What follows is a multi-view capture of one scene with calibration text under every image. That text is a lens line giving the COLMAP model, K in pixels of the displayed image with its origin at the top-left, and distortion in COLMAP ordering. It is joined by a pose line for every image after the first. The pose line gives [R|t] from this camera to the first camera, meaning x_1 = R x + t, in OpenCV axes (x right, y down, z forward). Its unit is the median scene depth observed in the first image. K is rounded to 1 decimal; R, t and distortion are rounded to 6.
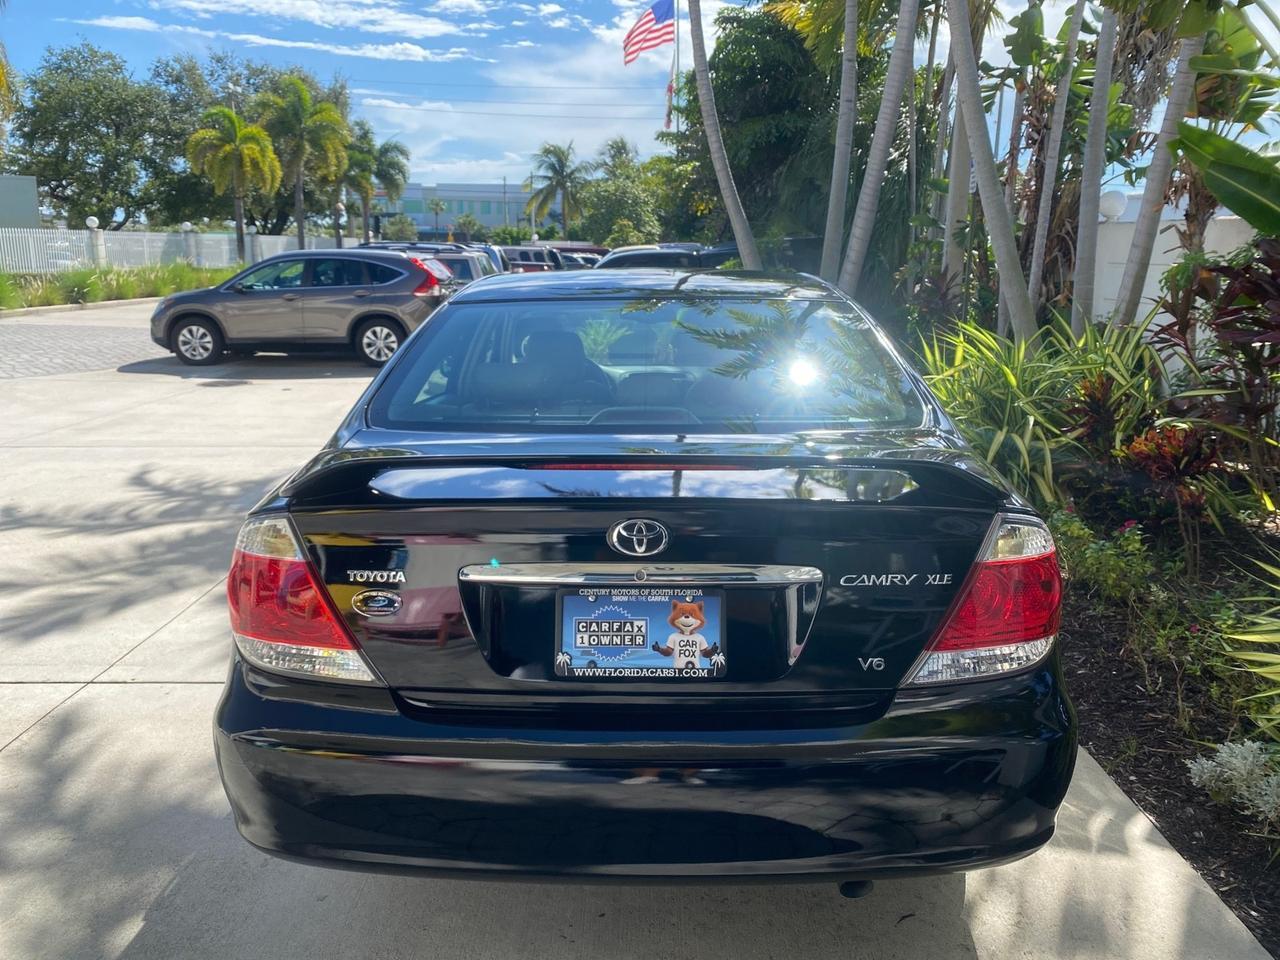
lens RADIAL K [[983.5, 0, 642.1], [0, 983.5, 478.4], [0, 0, 1]] dist [0.000154, -0.005788]
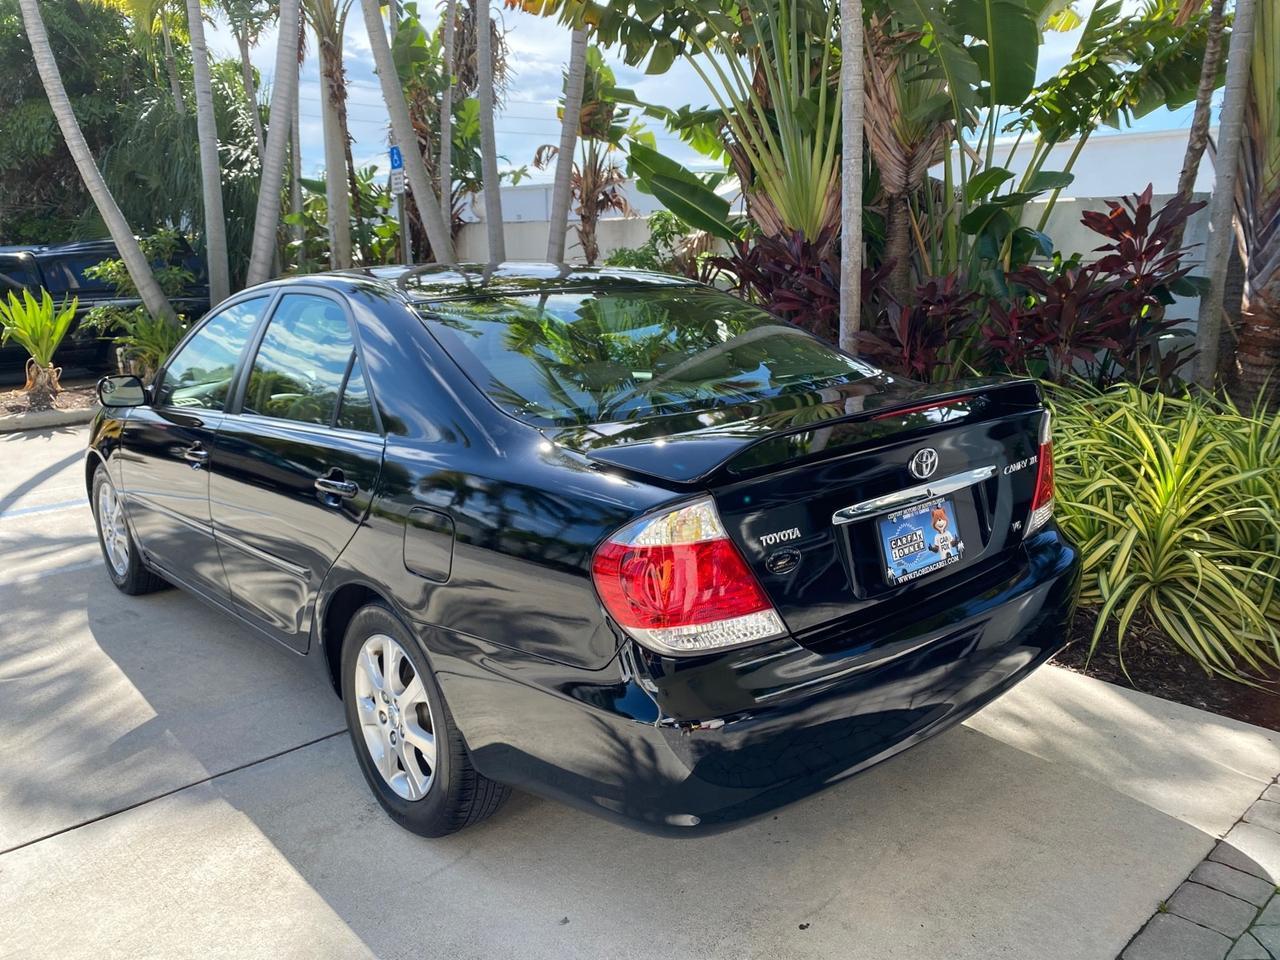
lens RADIAL K [[987.9, 0, 640.9], [0, 987.9, 480.0], [0, 0, 1]] dist [-0.010931, 0.008884]
pose [[0.737749, -0.163275, 0.655033, -0.172225], [0.162668, 0.984716, 0.062242, -0.009189], [-0.655184, 0.060634, 0.753032, 0.041622]]
